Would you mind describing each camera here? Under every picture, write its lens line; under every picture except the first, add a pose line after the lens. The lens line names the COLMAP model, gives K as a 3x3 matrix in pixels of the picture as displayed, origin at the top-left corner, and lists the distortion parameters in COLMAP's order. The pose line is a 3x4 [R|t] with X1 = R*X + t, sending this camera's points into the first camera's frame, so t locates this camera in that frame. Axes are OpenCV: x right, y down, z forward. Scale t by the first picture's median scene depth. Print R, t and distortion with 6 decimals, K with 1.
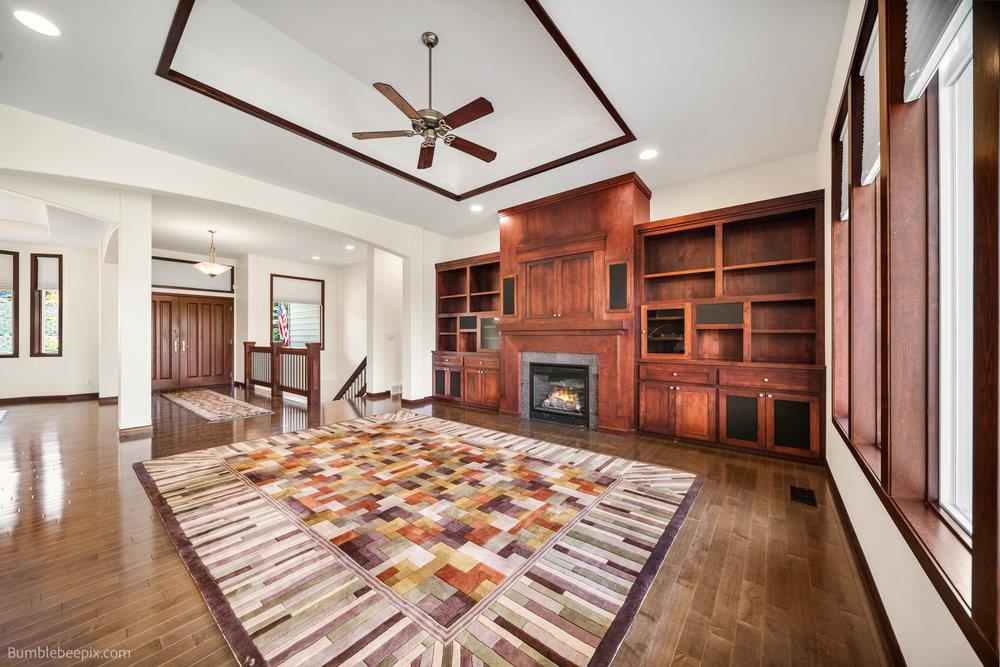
lens RADIAL K [[350.0, 0, 498.7], [0, 350.0, 334.6], [0, 0, 1]] dist [-0.001285, -0.000787]
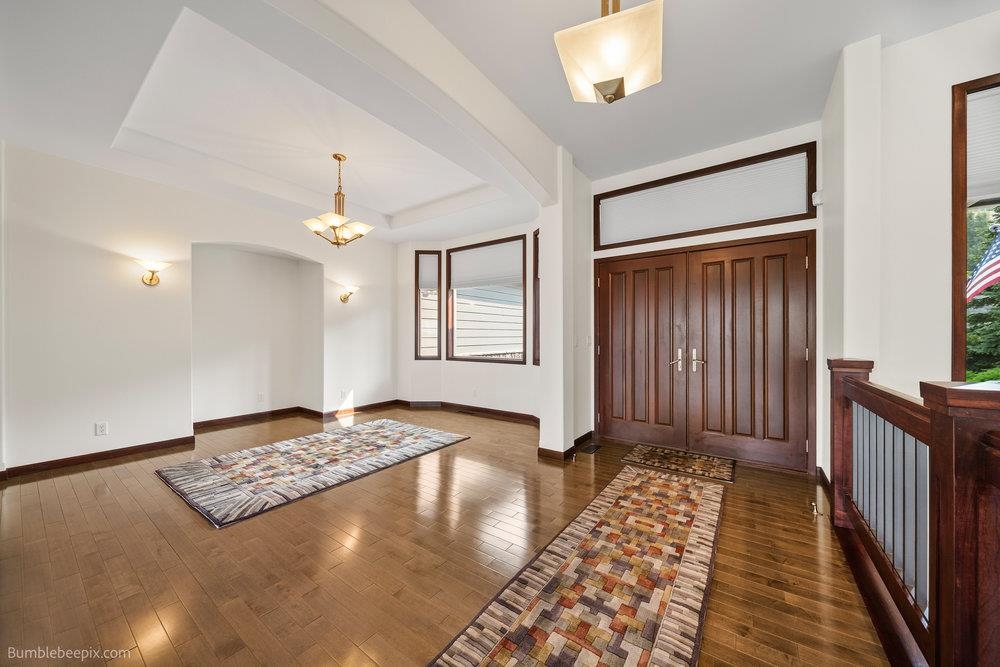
lens RADIAL K [[351.6, 0, 501.0], [0, 351.6, 336.6], [0, 0, 1]] dist [-0.000175, -0.000475]
pose [[0.052875, 0.000407, -0.998601, -0.706984], [0.005961, 0.999982, 0.000724, 0.000608], [0.998583, -0.005991, 0.052872, 1.118629]]
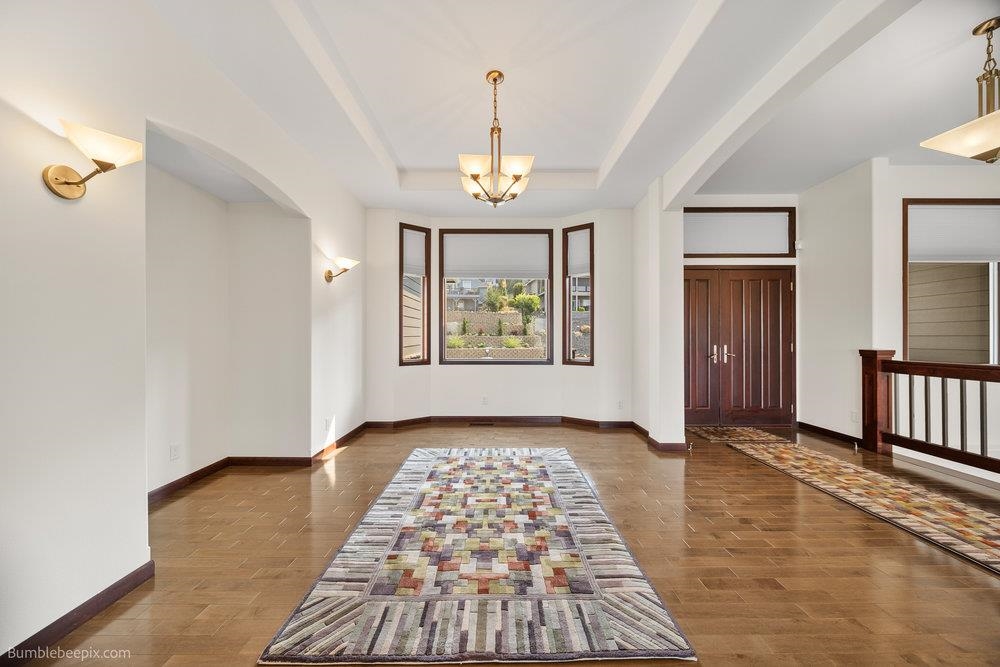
lens RADIAL K [[350.0, 0, 498.7], [0, 350.0, 334.6], [0, 0, 1]] dist [-0.001285, -0.000787]
pose [[0.623828, -0.004415, -0.781549, -1.051585], [0.004145, 0.999989, -0.002341, 0.000266], [0.781551, -0.001779, 0.623839, 0.520095]]
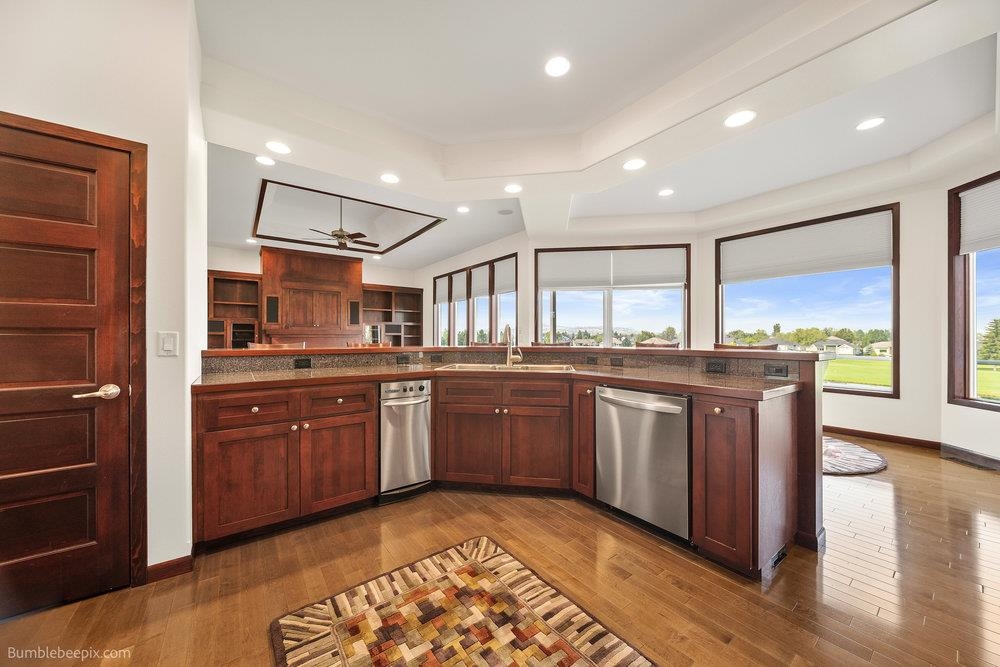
lens RADIAL K [[351.6, 0, 501.0], [0, 351.6, 336.6], [0, 0, 1]] dist [-0.000175, -0.000475]
pose [[0.247138, 0.003981, 0.968972, -1.174006], [-0.005705, 0.999980, -0.002653, -0.002270], [-0.968964, -0.004873, 0.247156, -0.251422]]
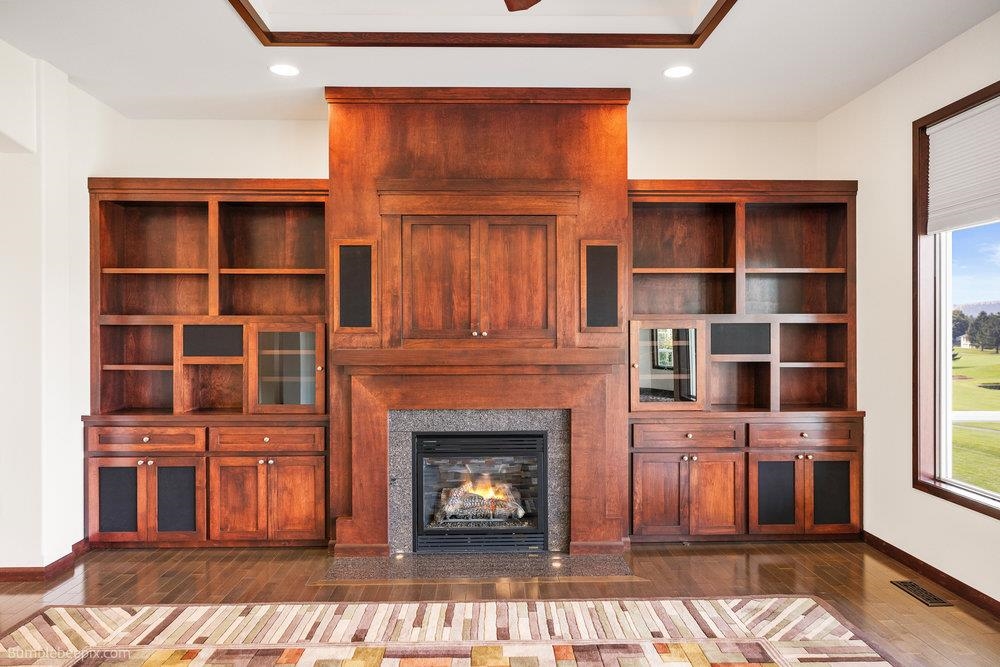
lens RADIAL K [[663.2, 0, 500.0], [0, 663.2, 333.5], [0, 0, 1]] dist [-0.001192, -0.000512]
pose [[0.765693, -0.006137, 0.643177, -0.392998], [-0.000788, 0.999945, 0.010479, -0.061761], [-0.643205, -0.008531, 0.765646, 0.251392]]
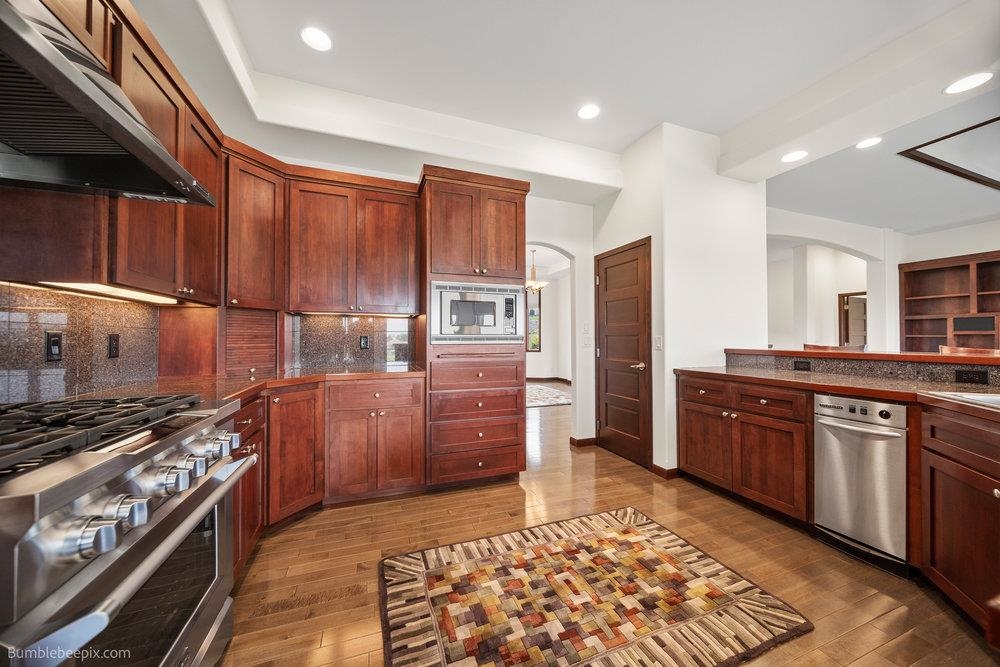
lens RADIAL K [[350.0, 0, 498.7], [0, 350.0, 334.6], [0, 0, 1]] dist [-0.001285, -0.000787]
pose [[0.860000, -0.005725, -0.510261, -0.841371], [0.003004, 0.999977, -0.006155, -0.006090], [0.510284, 0.003761, 0.859998, -0.518834]]
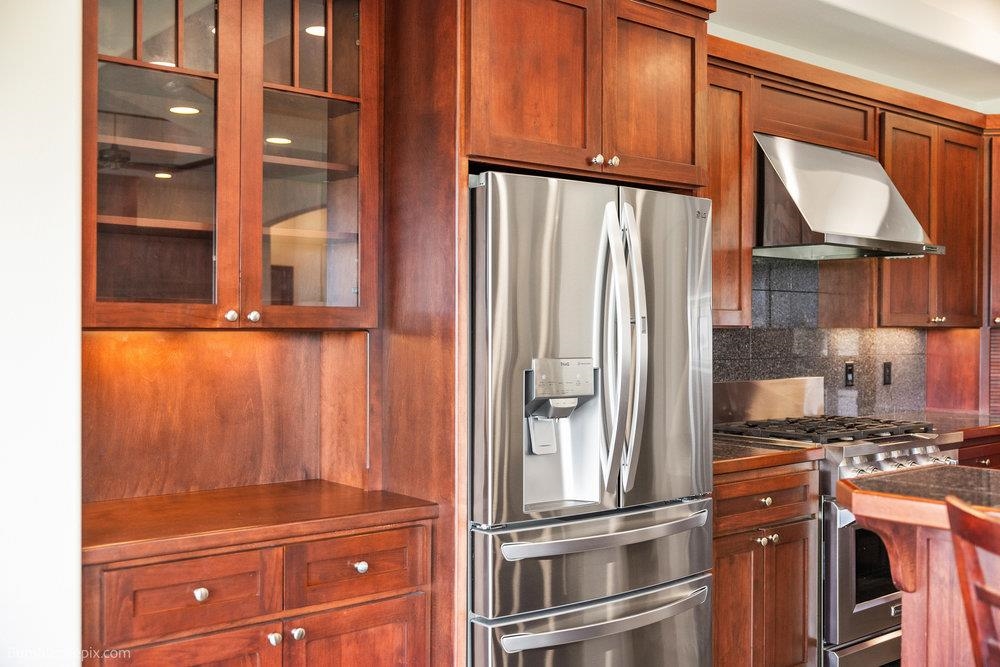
lens RADIAL K [[1051.8, 0, 500.0], [0, 1051.8, 320.8], [0, 0, 1]] dist [-0.001276, -0.001175]
pose [[-0.188539, -0.004891, -0.982053, -0.199098], [-0.000227, 0.999988, -0.004937, -0.047476], [0.982066, -0.000707, -0.188538, -0.604430]]
